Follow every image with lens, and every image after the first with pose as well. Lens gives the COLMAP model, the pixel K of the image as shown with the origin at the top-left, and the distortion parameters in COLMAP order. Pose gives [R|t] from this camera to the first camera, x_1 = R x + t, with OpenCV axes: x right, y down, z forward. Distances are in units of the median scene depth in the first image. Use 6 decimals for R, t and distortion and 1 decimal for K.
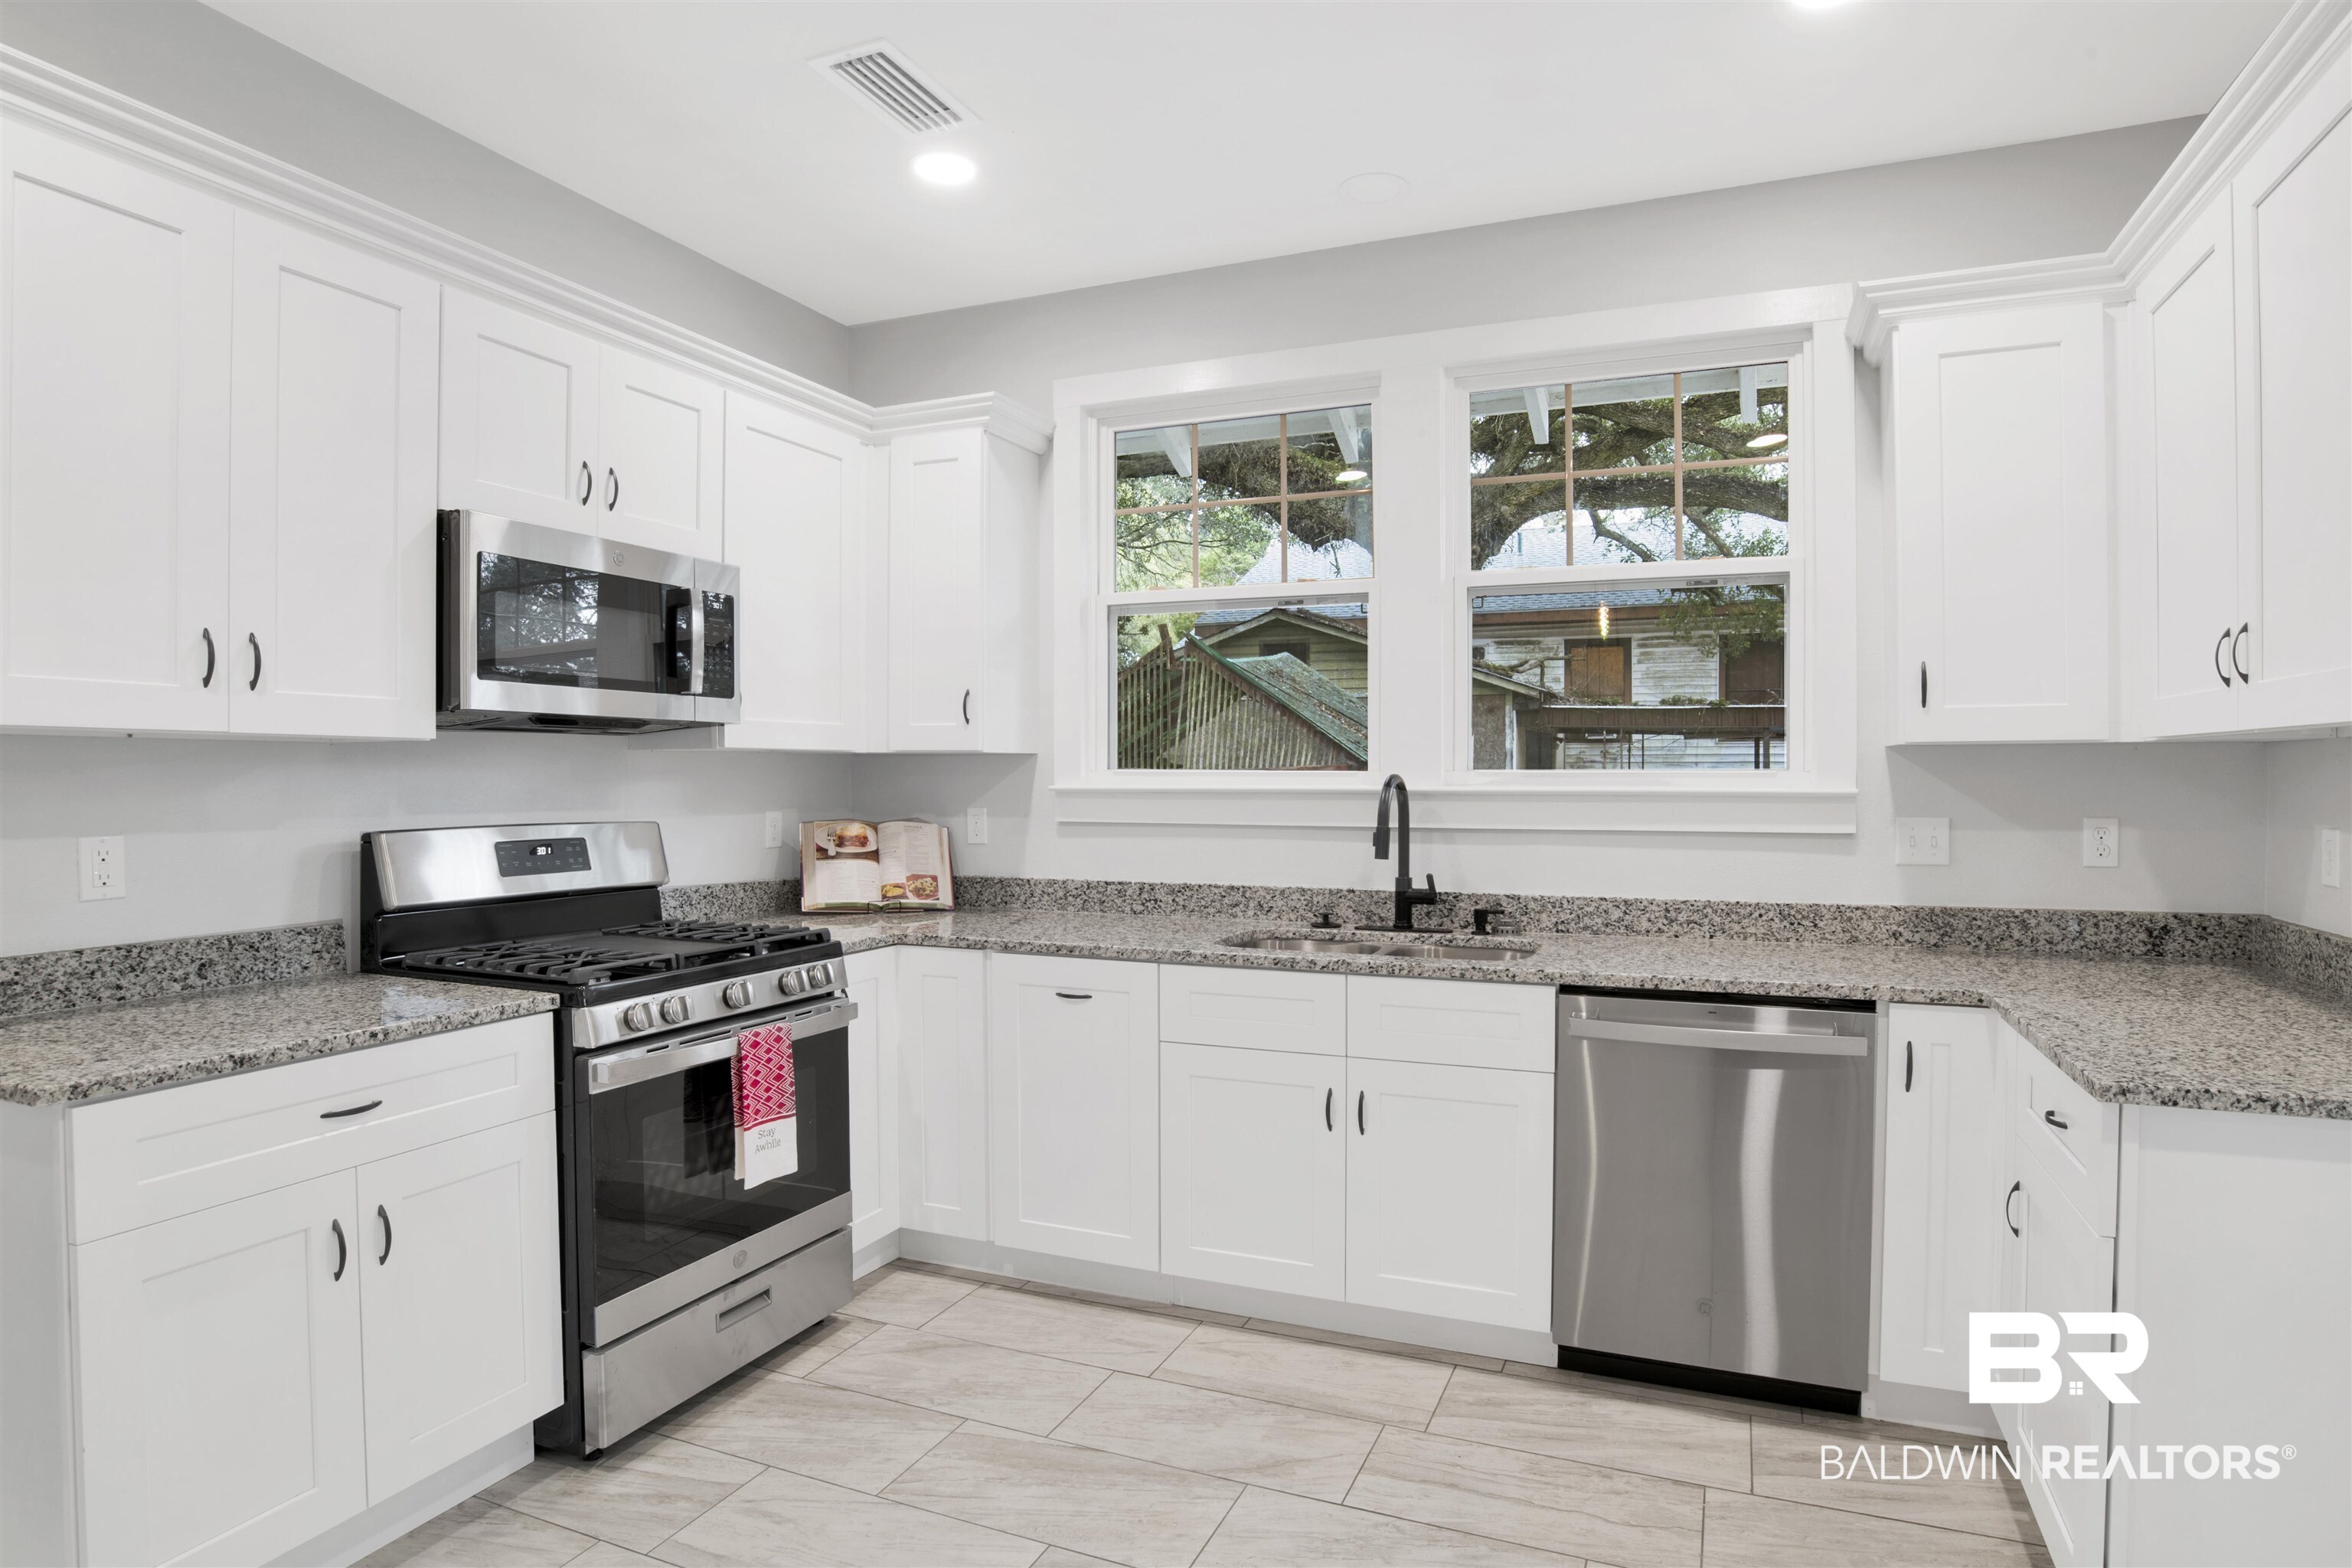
lens RADIAL K [[1244.5, 0, 1199.4], [0, 1244.5, 791.6], [0, 0, 1]] dist [-0.071869, 0.024956]
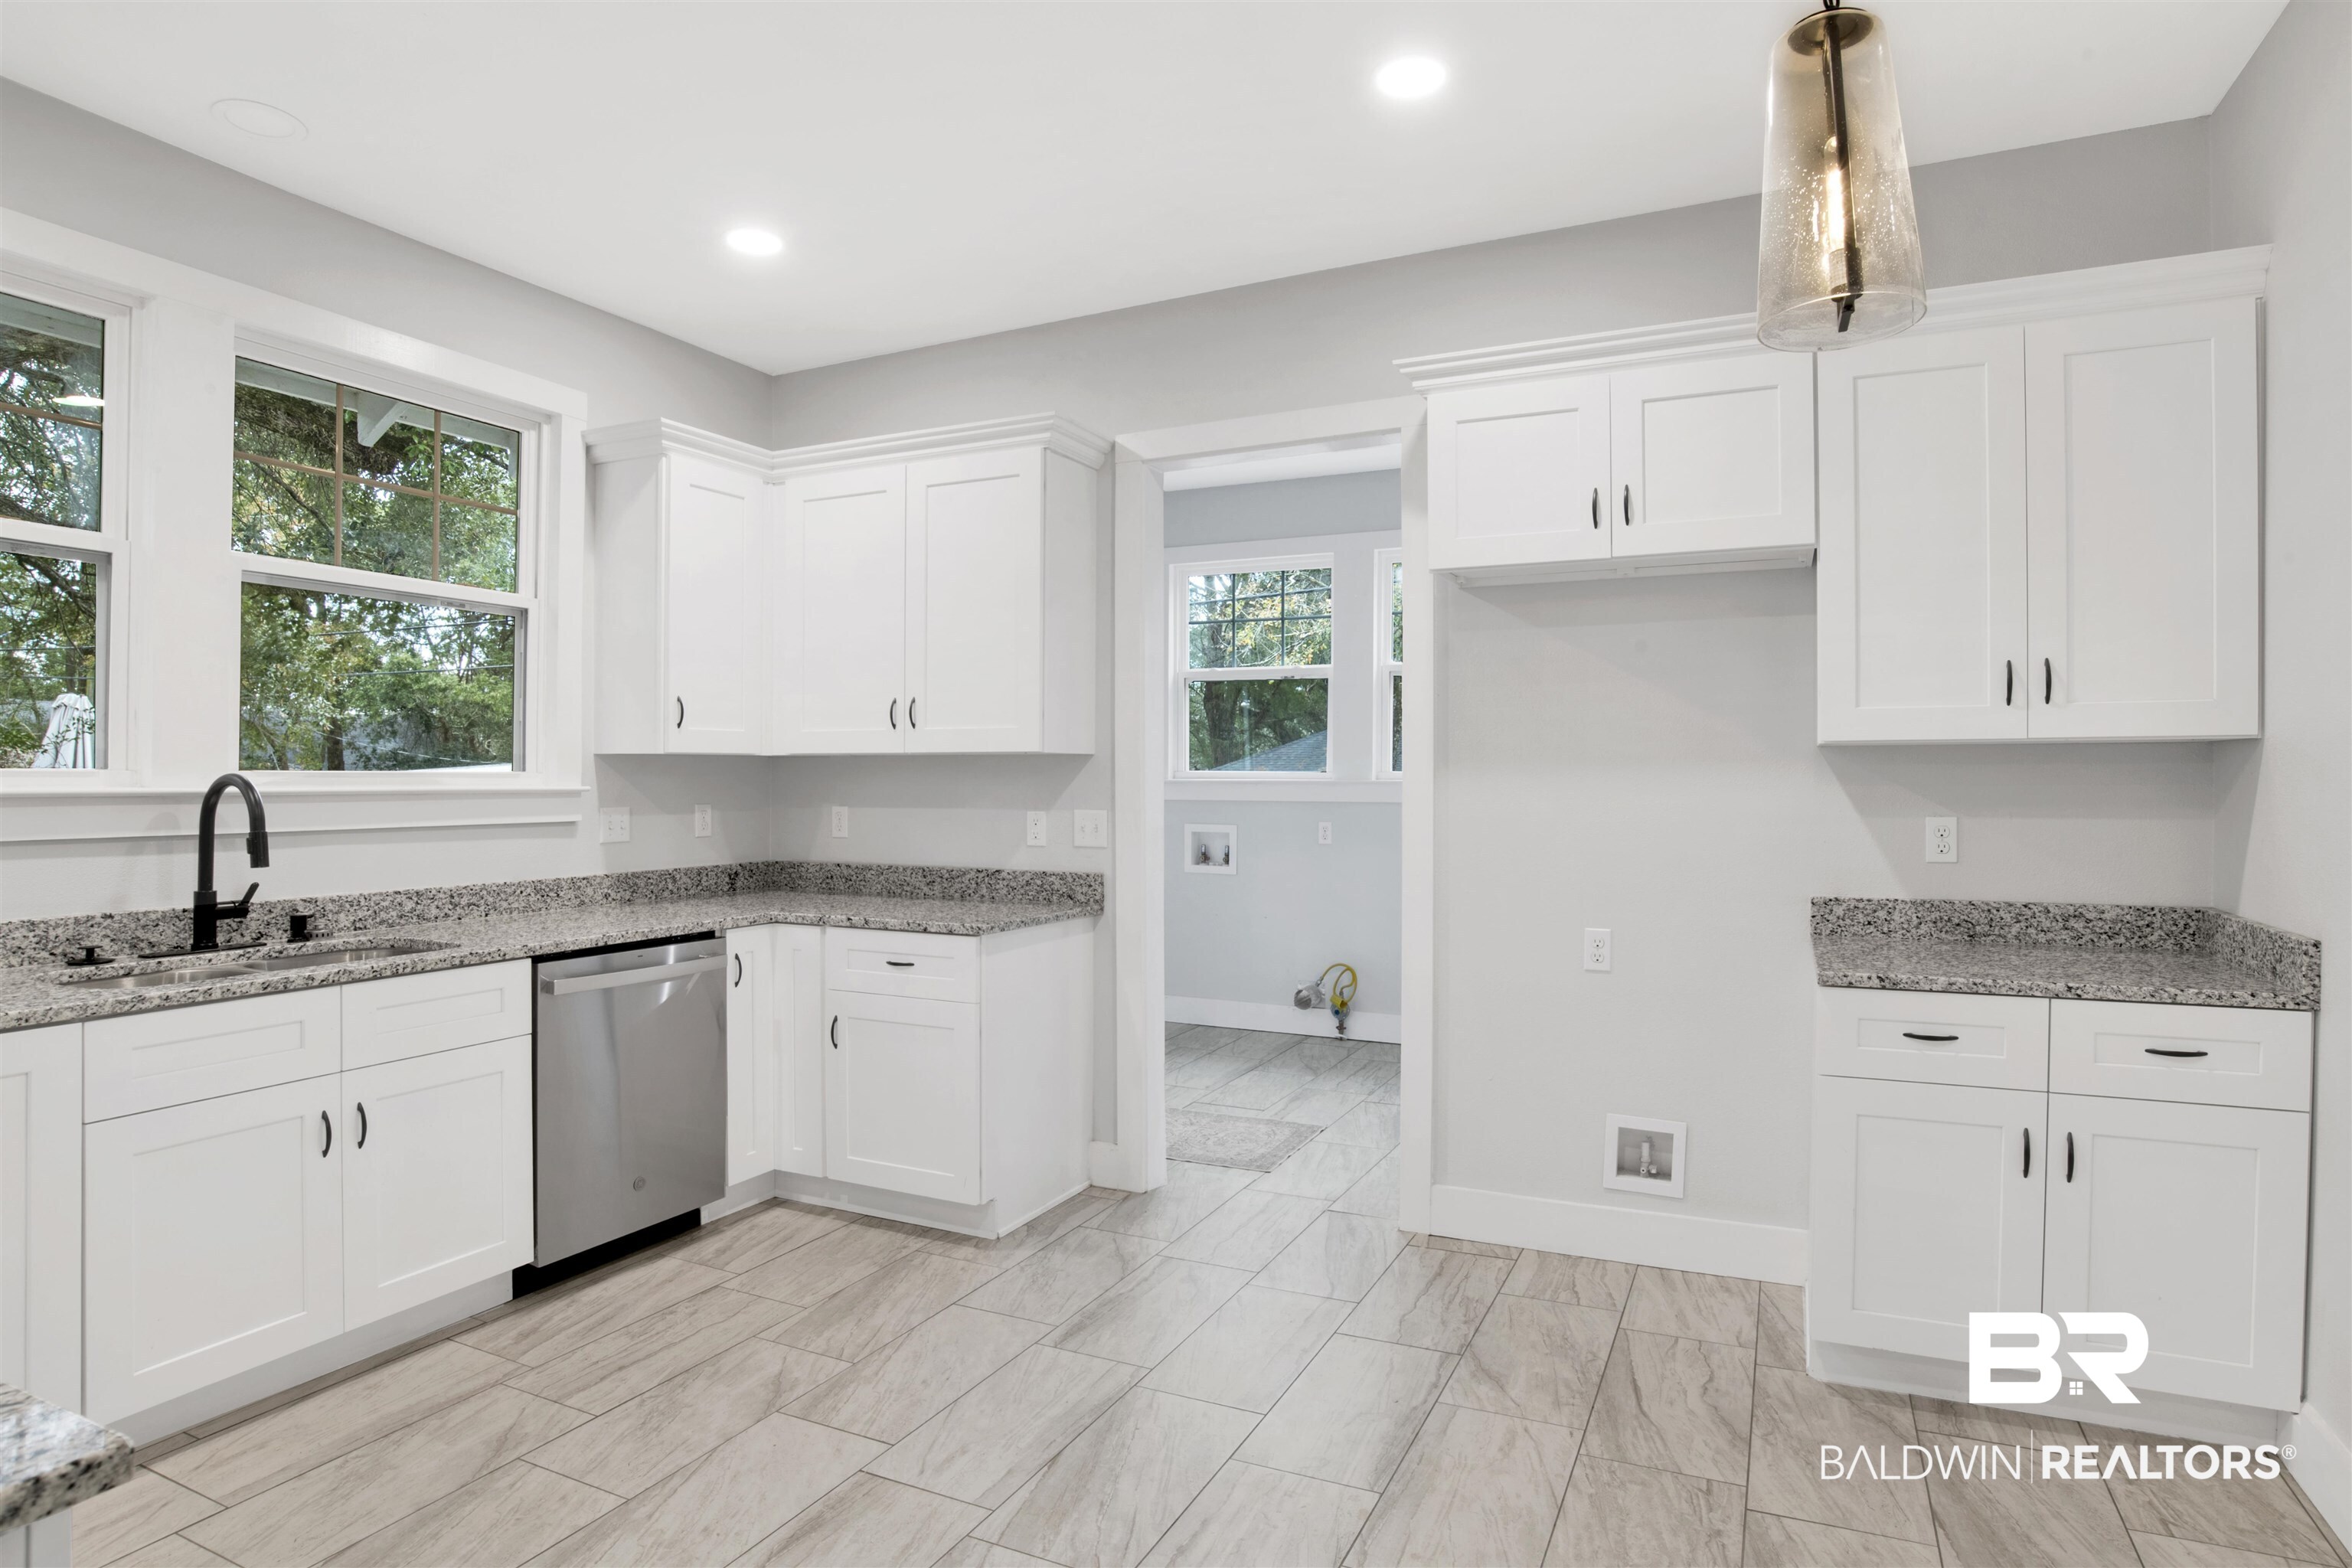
lens RADIAL K [[1244.5, 0, 1199.4], [0, 1244.5, 791.6], [0, 0, 1]] dist [-0.071869, 0.024956]
pose [[0.050188, -0.010456, 0.998685, -0.752225], [0.009517, 0.999905, 0.009991, -0.003977], [-0.998694, 0.009003, 0.050282, 0.288082]]
